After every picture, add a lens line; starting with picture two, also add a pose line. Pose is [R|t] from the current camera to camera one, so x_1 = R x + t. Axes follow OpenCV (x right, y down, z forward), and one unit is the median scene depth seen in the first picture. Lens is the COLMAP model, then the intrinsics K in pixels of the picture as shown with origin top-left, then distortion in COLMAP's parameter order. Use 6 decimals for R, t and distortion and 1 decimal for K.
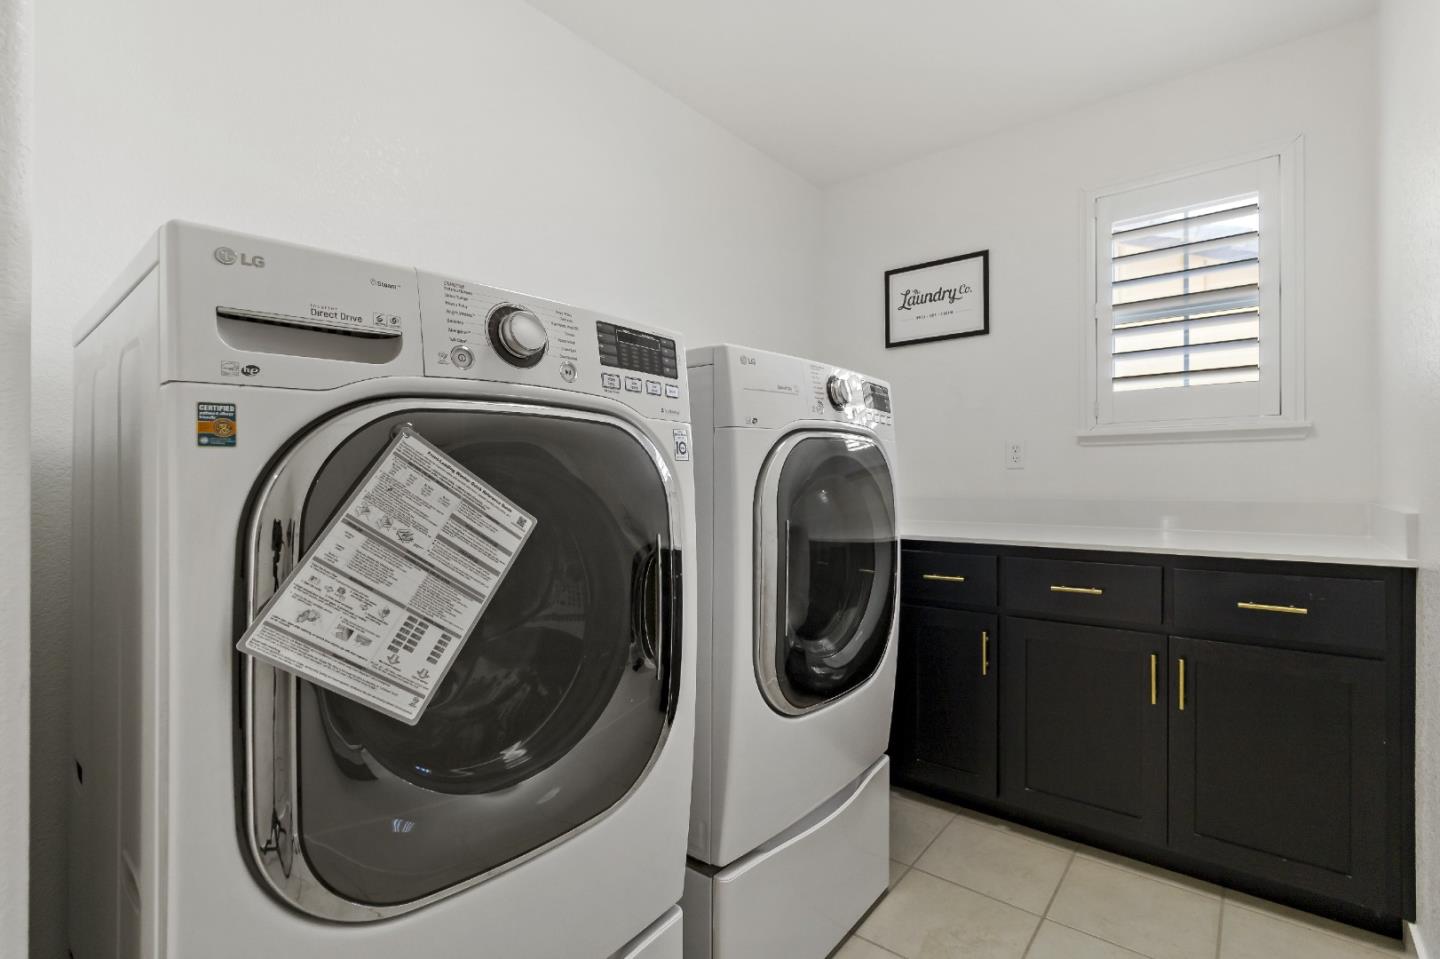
lens RADIAL K [[665.1, 0, 718.2], [0, 665.1, 482.3], [0, 0, 1]] dist [0.000369, 0.001351]
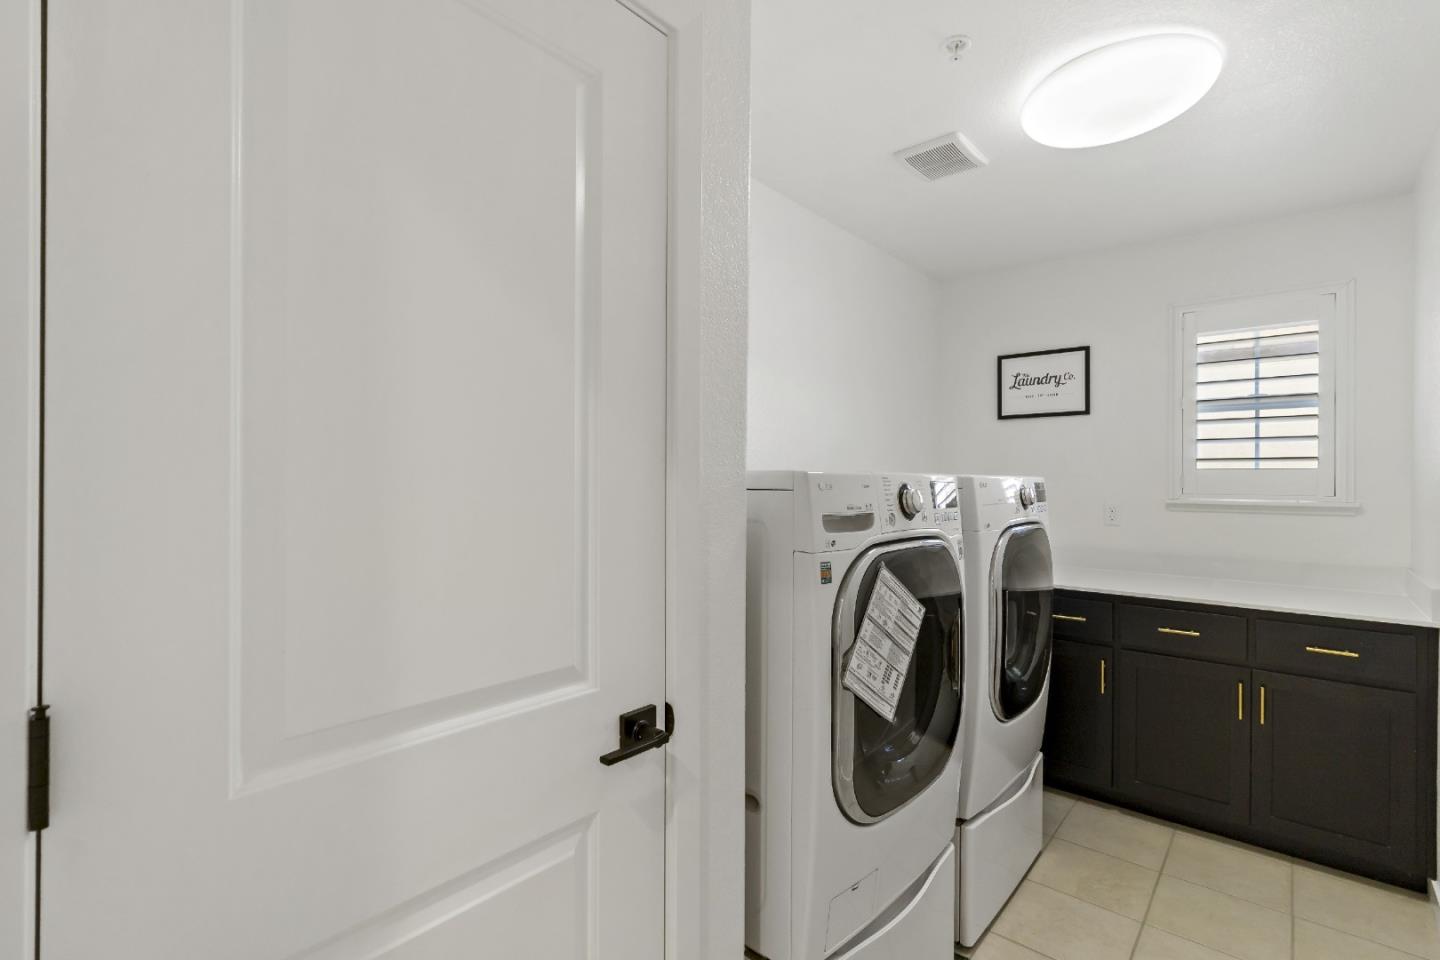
lens RADIAL K [[665.1, 0, 720.0], [0, 665.1, 476.1], [0, 0, 1]] dist [0.000369, 0.001351]
pose [[0.999521, 0.016905, -0.025924, -0.382958], [-0.017167, 0.999803, -0.009936, -0.132755], [0.025751, 0.010376, 0.999615, -0.392724]]
